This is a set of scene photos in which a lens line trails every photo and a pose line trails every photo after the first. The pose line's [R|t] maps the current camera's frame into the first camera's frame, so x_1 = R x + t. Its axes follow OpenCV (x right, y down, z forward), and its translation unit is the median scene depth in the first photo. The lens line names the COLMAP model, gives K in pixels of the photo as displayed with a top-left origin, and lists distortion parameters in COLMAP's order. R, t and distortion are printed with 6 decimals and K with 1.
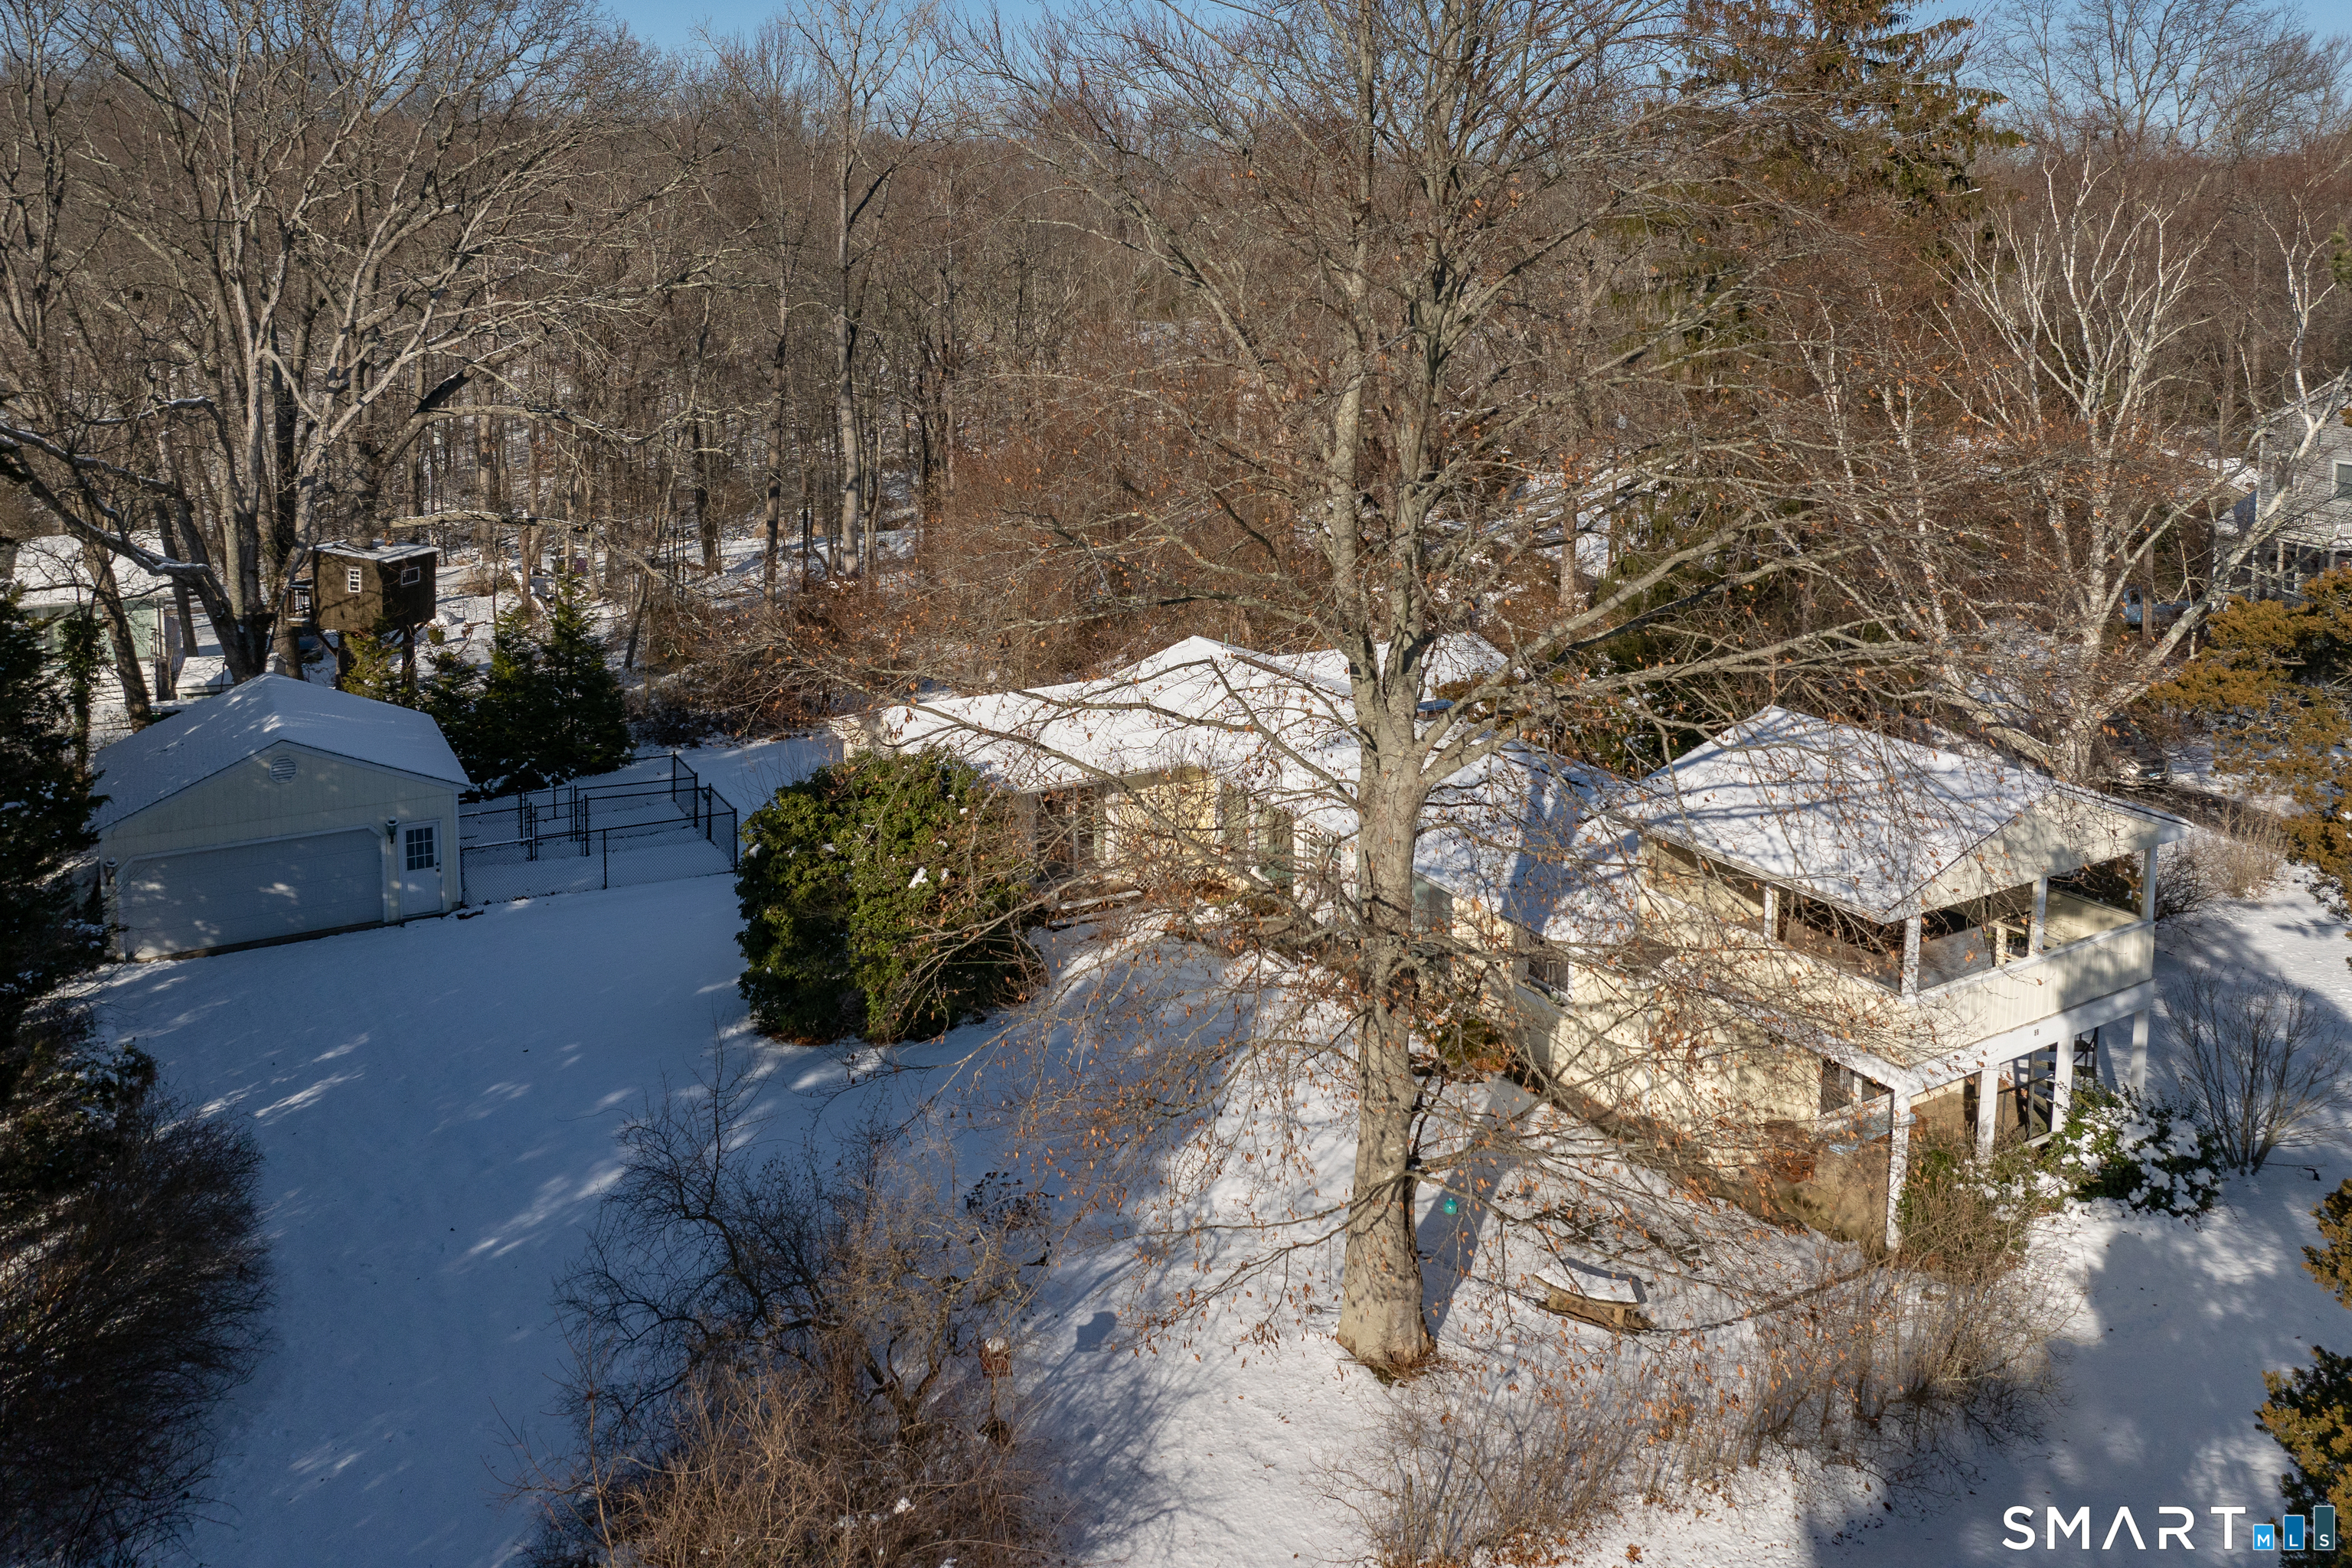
lens RADIAL K [[1773.6, 0, 1177.0], [0, 1773.6, 393.2], [0, 0, 1]] dist [-0.031537, -0.011532]
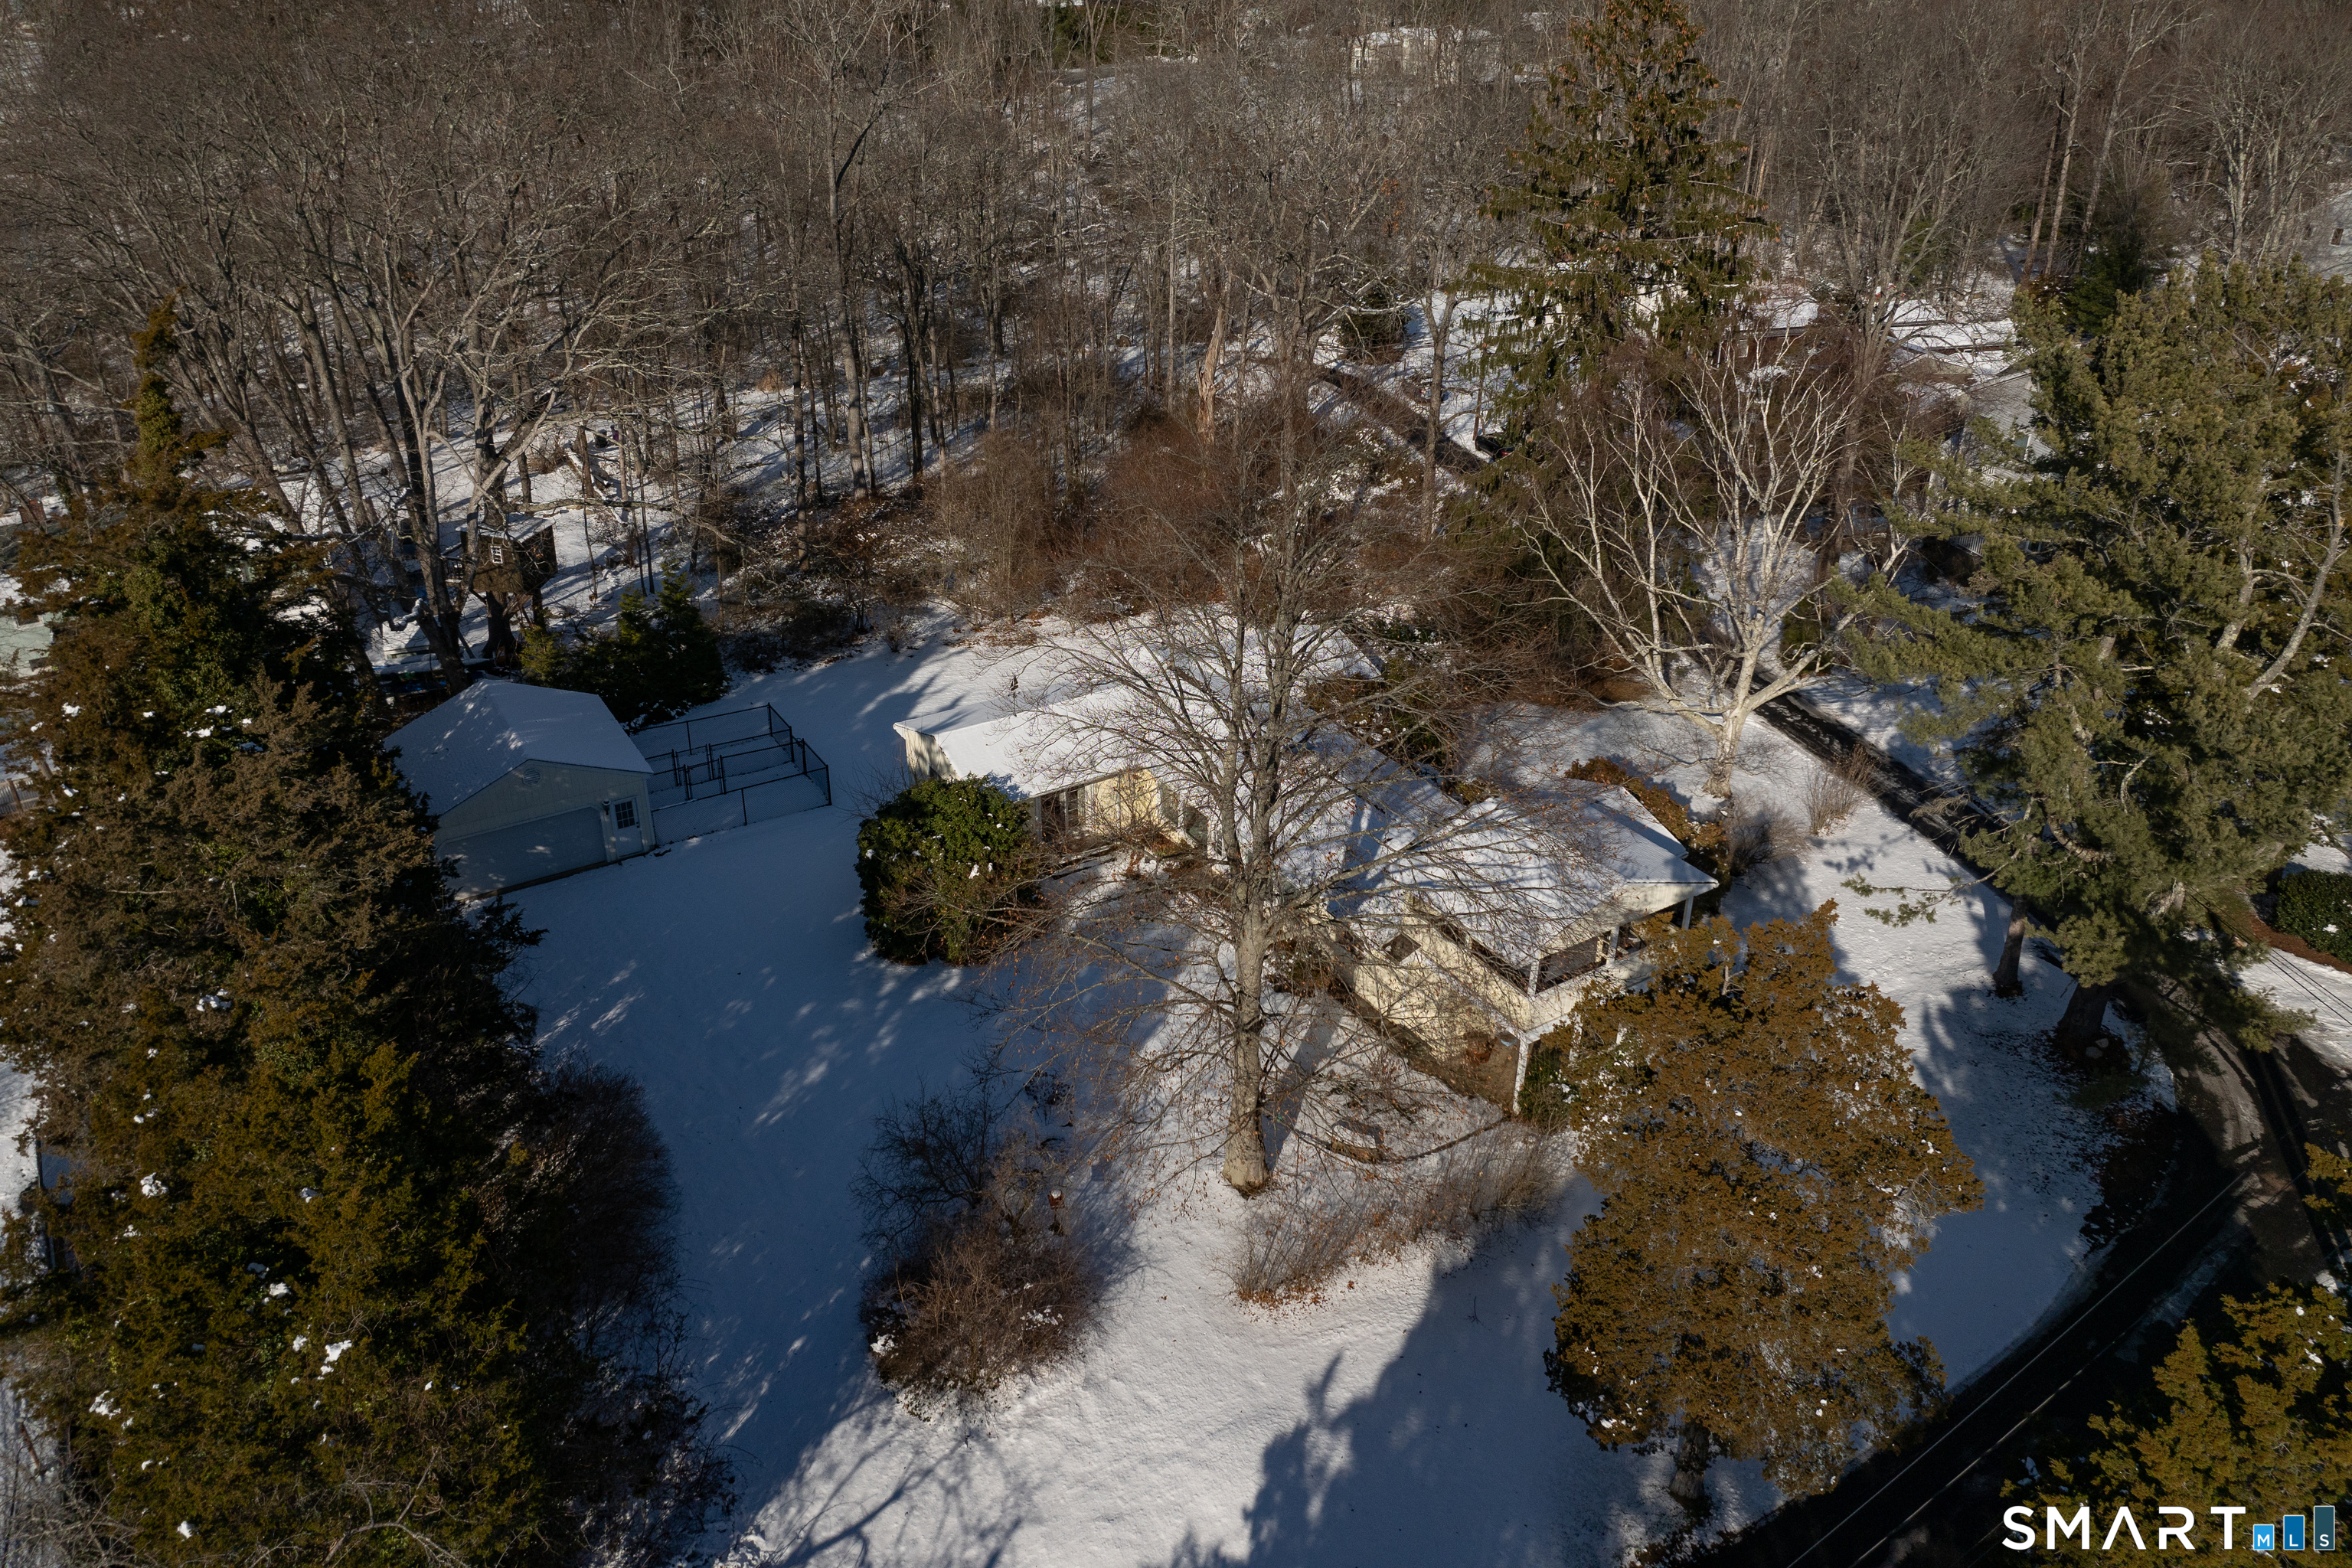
lens RADIAL K [[1630.0, 0, 1173.2], [0, 1630.0, 705.4], [0, 0, 1]] dist [-0.040593, -0.004246]
pose [[0.999338, -0.017361, 0.031967, -0.012986], [0.005179, 0.937718, 0.347358, -0.514323], [-0.036006, -0.346962, 0.937188, -0.466046]]
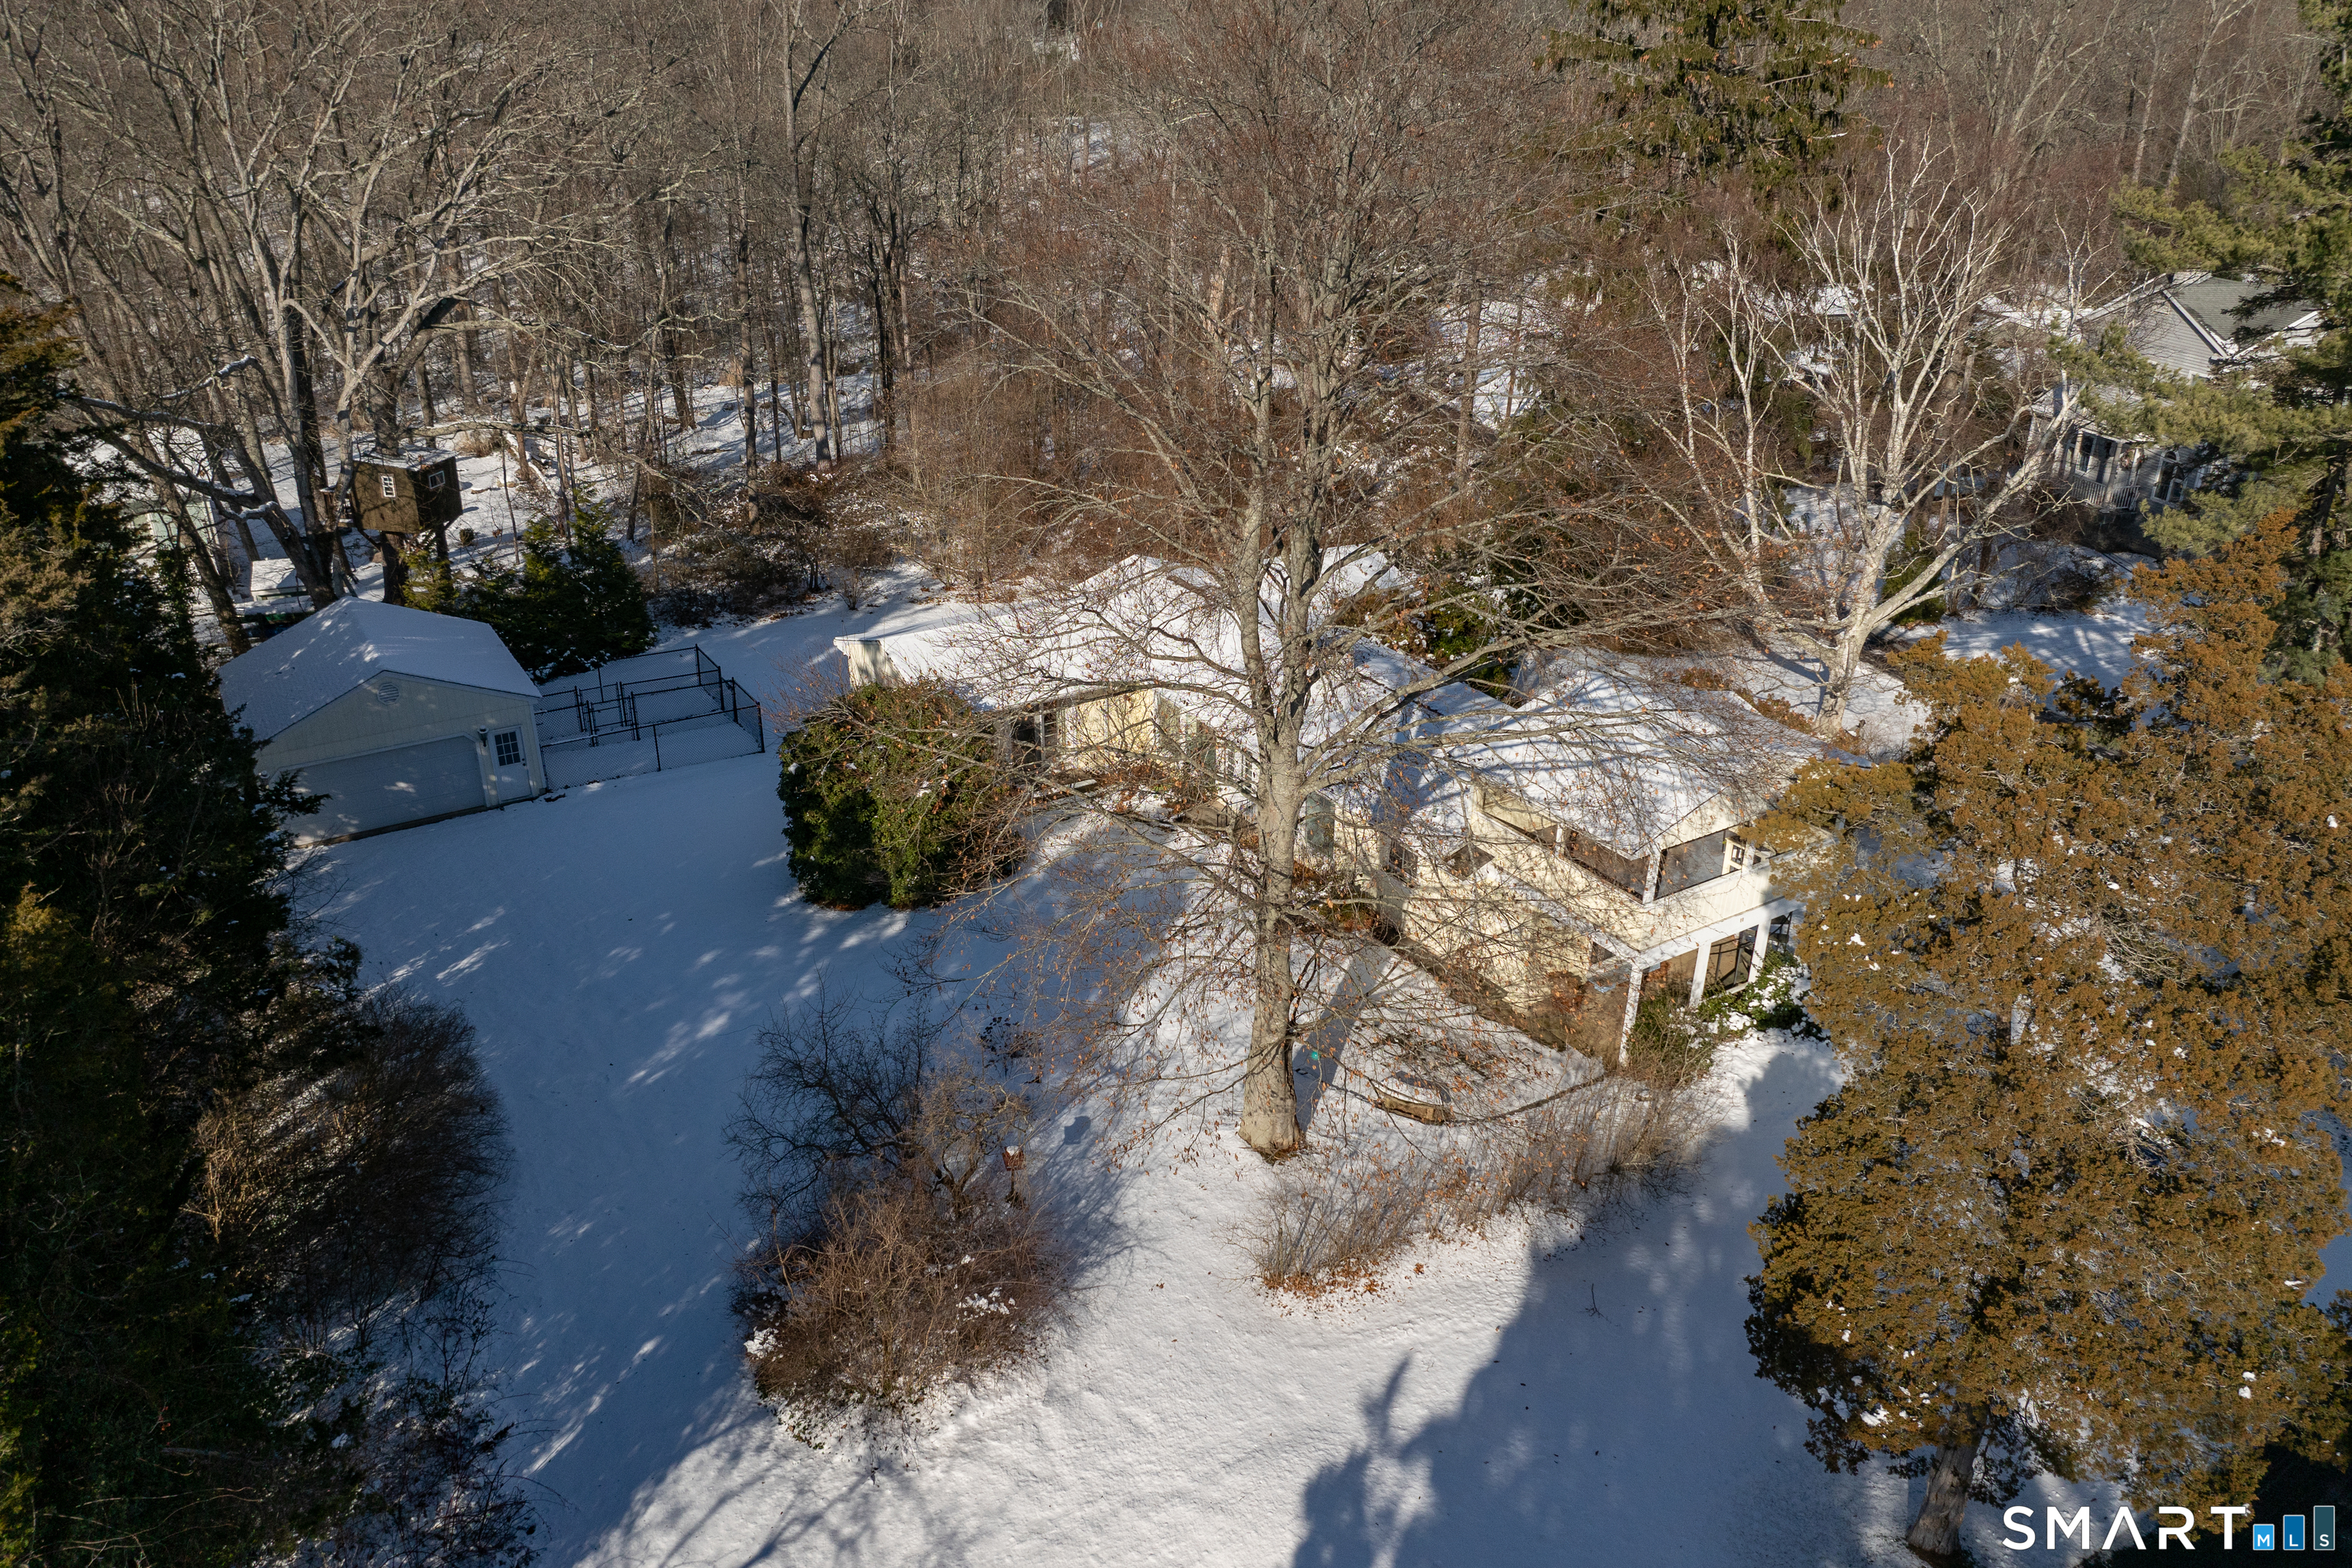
lens RADIAL K [[1665.7, 0, 1176.0], [0, 1665.7, 784.0], [0, 0, 1]] dist [-0.041412, -0.003536]
pose [[0.999306, -0.015609, 0.033819, -0.004990], [0.003076, 0.939435, 0.342713, -0.192367], [-0.037120, -0.342371, 0.938831, -0.191363]]
